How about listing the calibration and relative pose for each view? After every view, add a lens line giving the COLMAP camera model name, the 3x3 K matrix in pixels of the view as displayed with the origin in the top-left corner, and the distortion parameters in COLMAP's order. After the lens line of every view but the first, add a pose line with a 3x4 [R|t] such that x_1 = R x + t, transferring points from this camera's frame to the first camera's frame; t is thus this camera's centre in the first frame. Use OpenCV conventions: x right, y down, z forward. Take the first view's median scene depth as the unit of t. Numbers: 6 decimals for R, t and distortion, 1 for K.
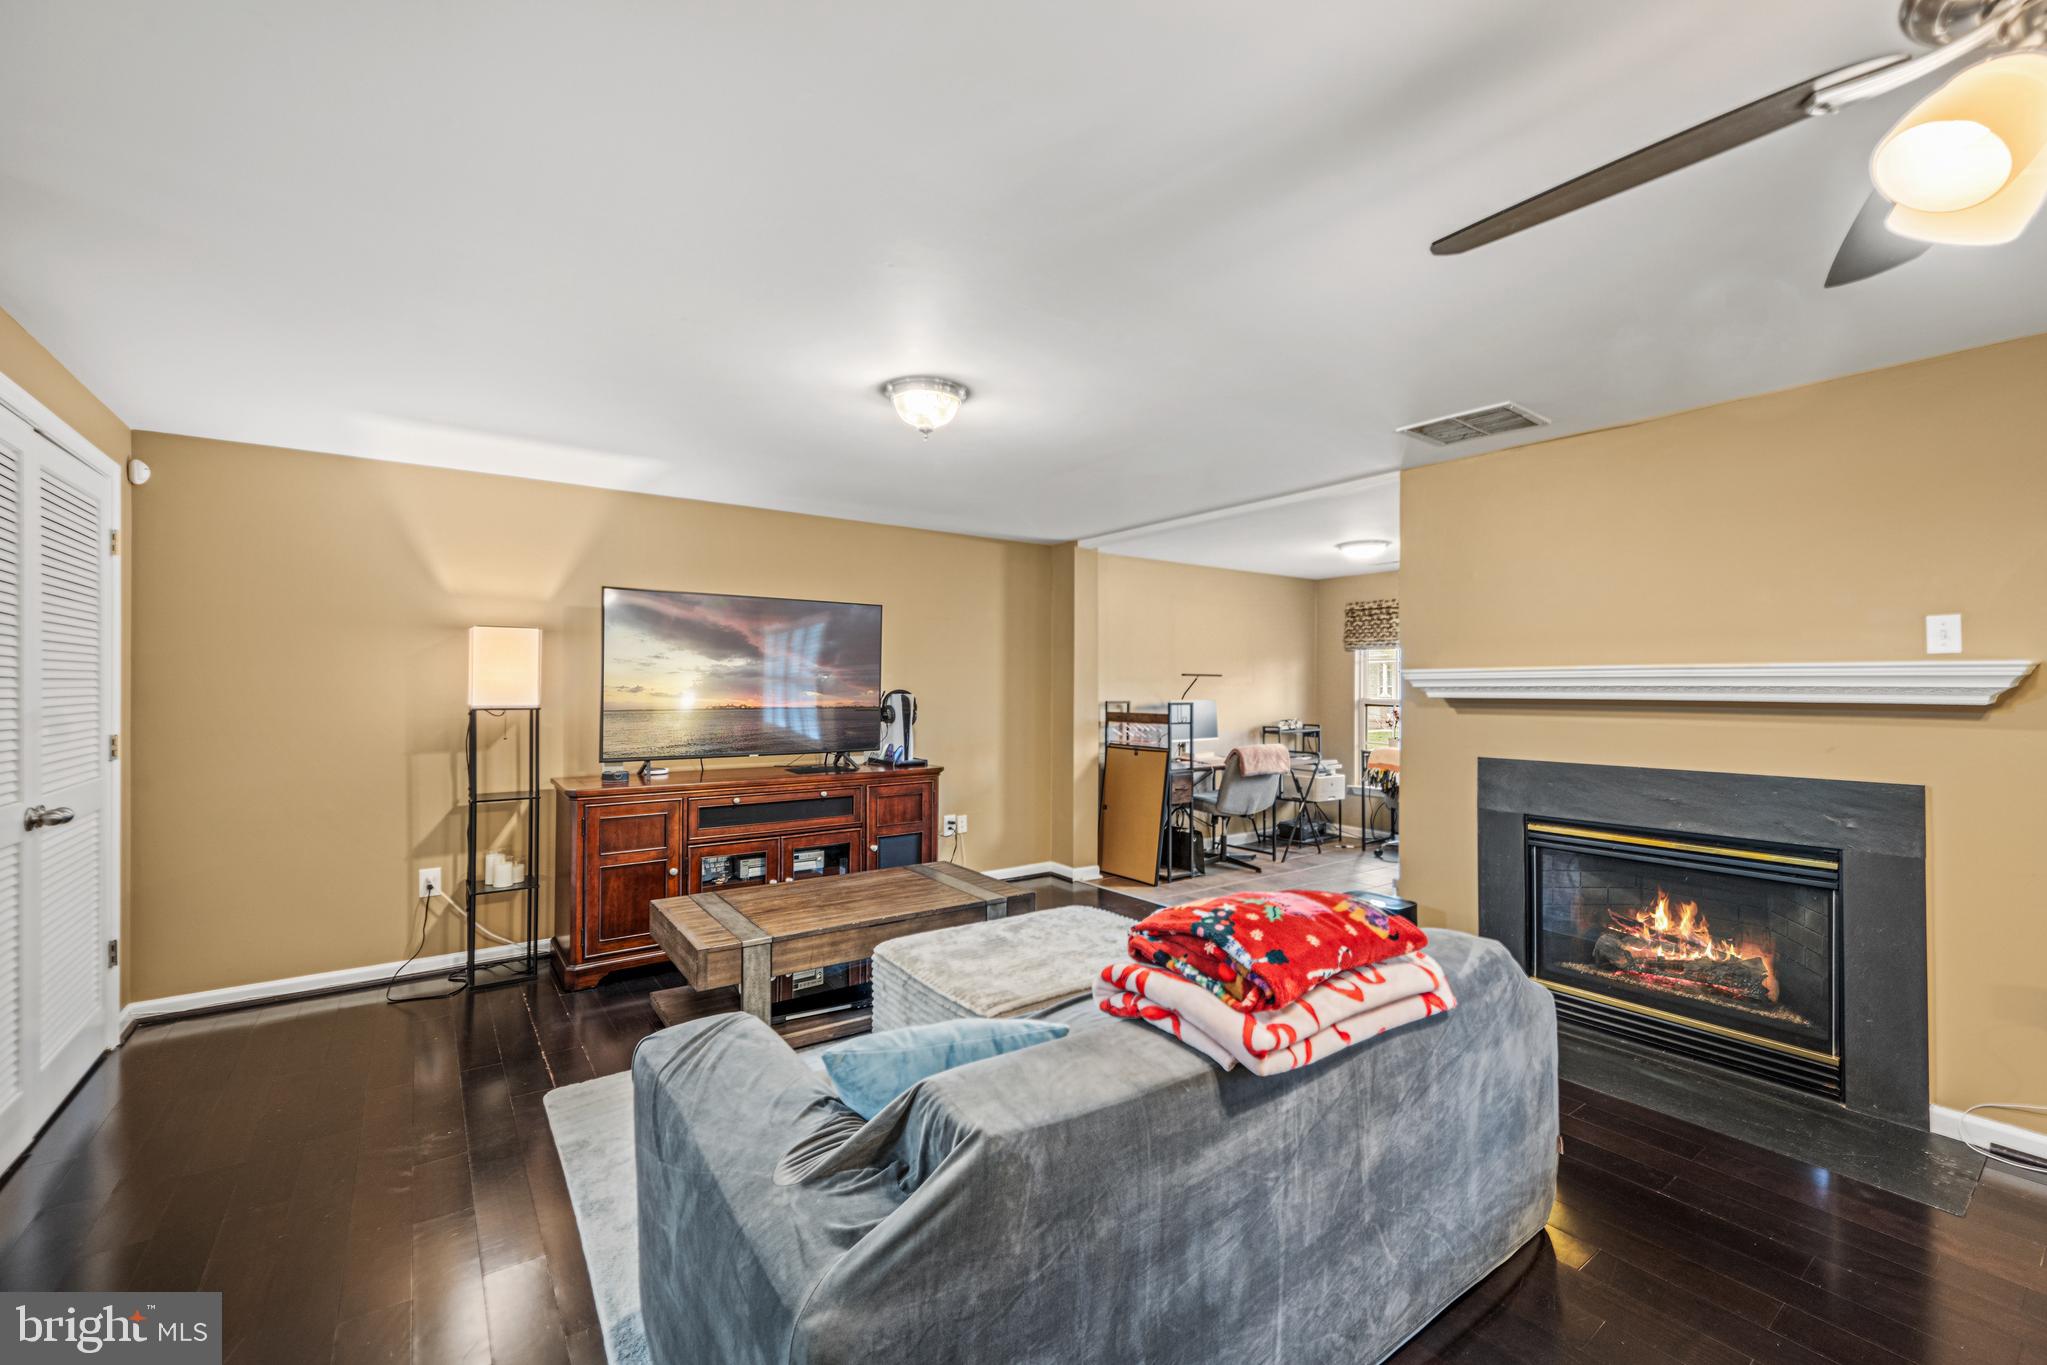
lens RADIAL K [[823.3, 0, 1023.5], [0, 823.3, 682.5], [0, 0, 1]] dist [-0.001646, -0.000348]
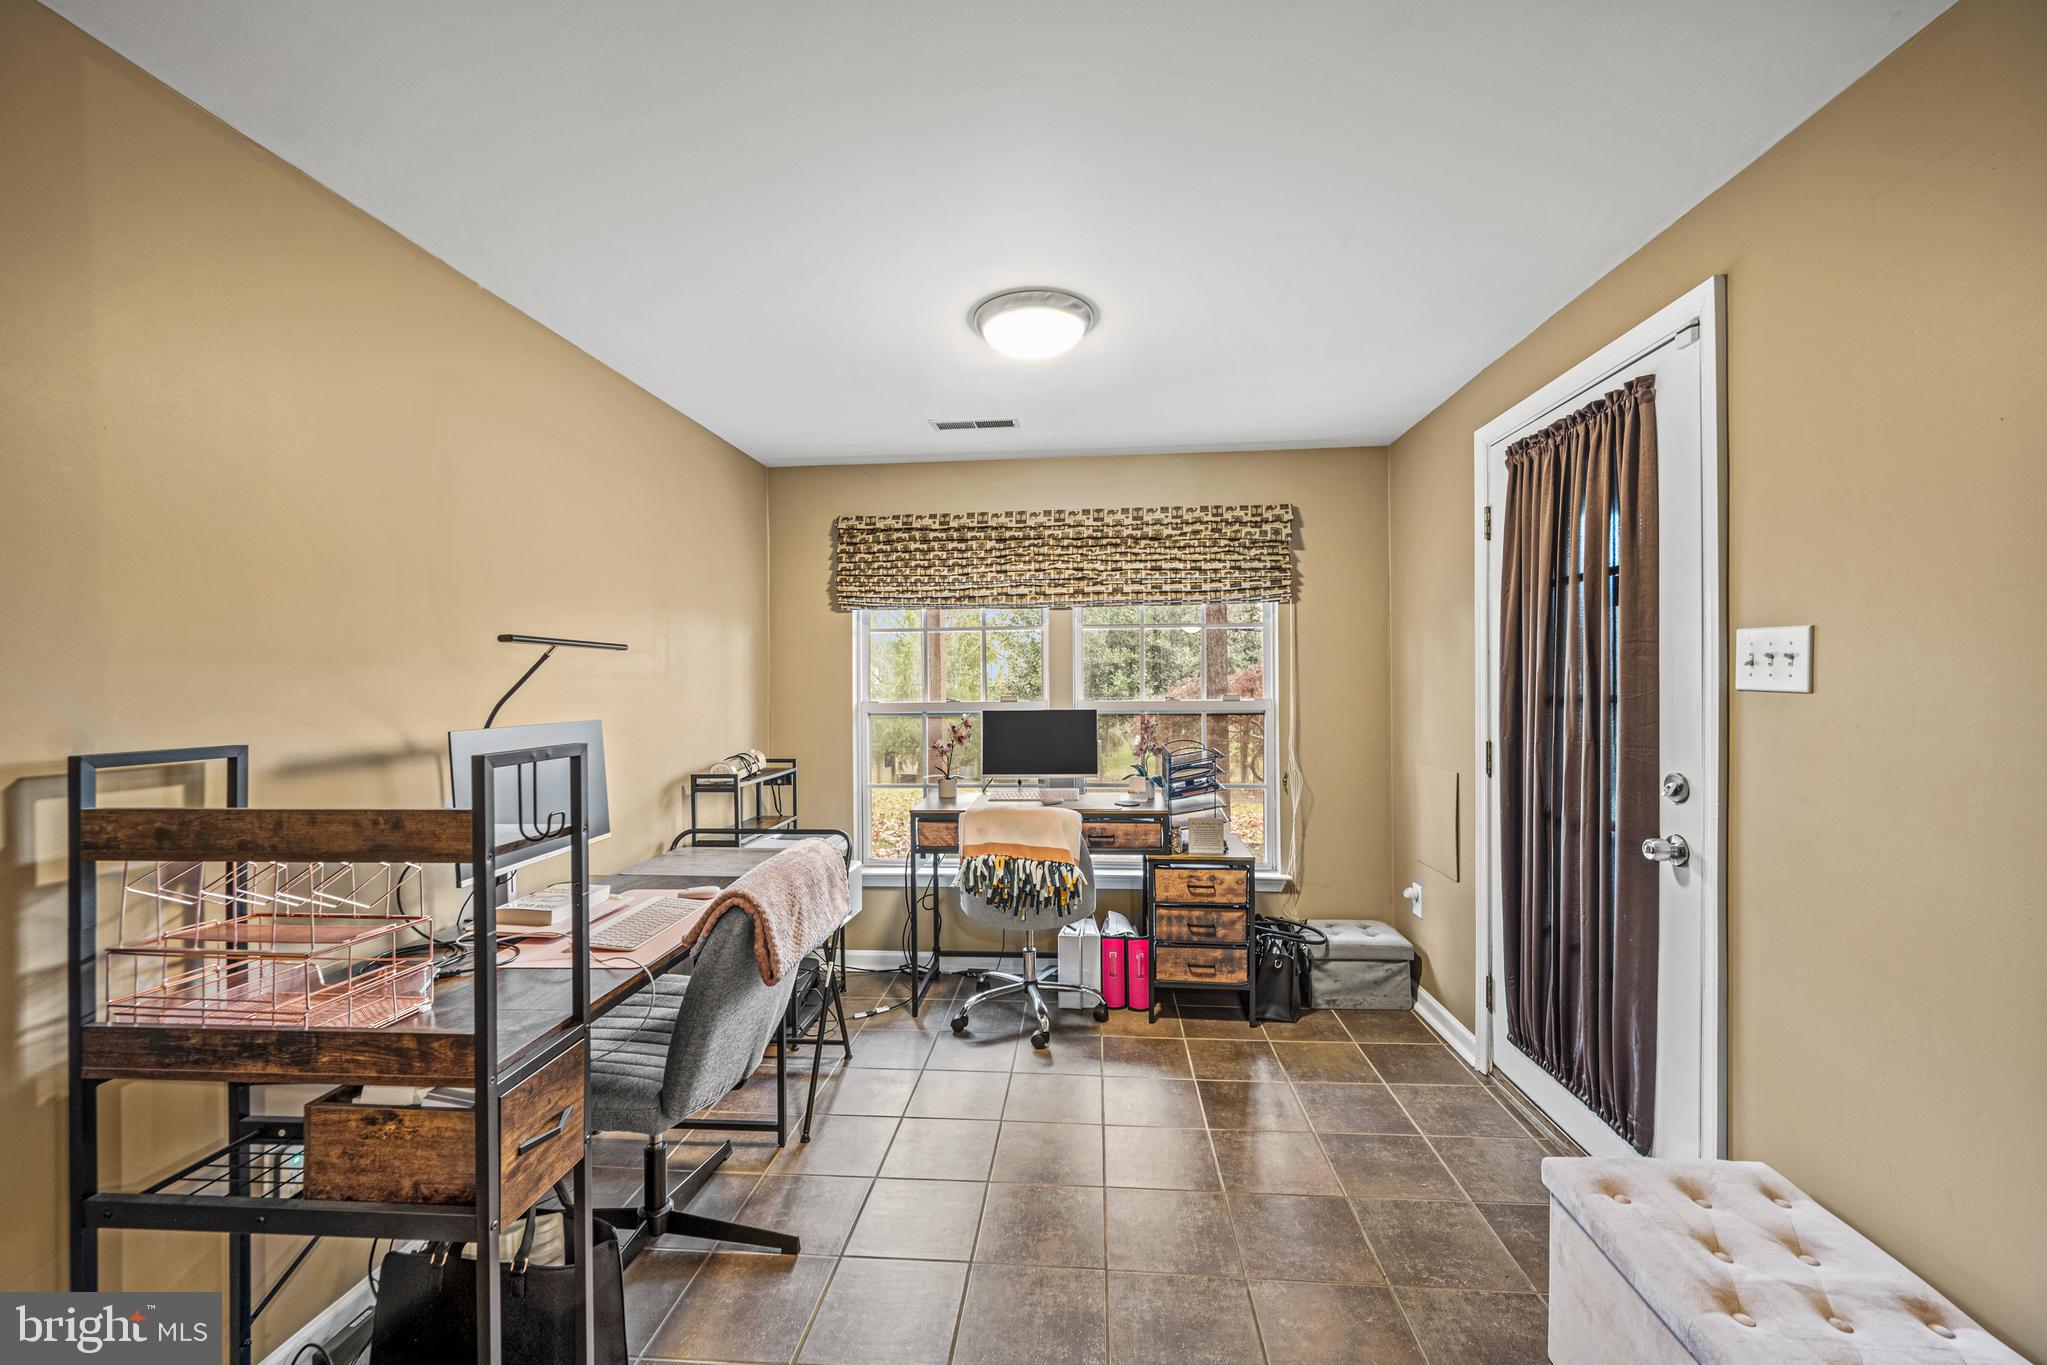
lens RADIAL K [[823.3, 0, 1023.5], [0, 823.3, 682.5], [0, 0, 1]] dist [-0.001646, -0.000348]
pose [[0.658058, -0.009877, 0.752903, 0.100516], [0.006574, 0.999951, 0.007372, 0.004433], [-0.752939, 0.000098, 0.658090, 0.695016]]
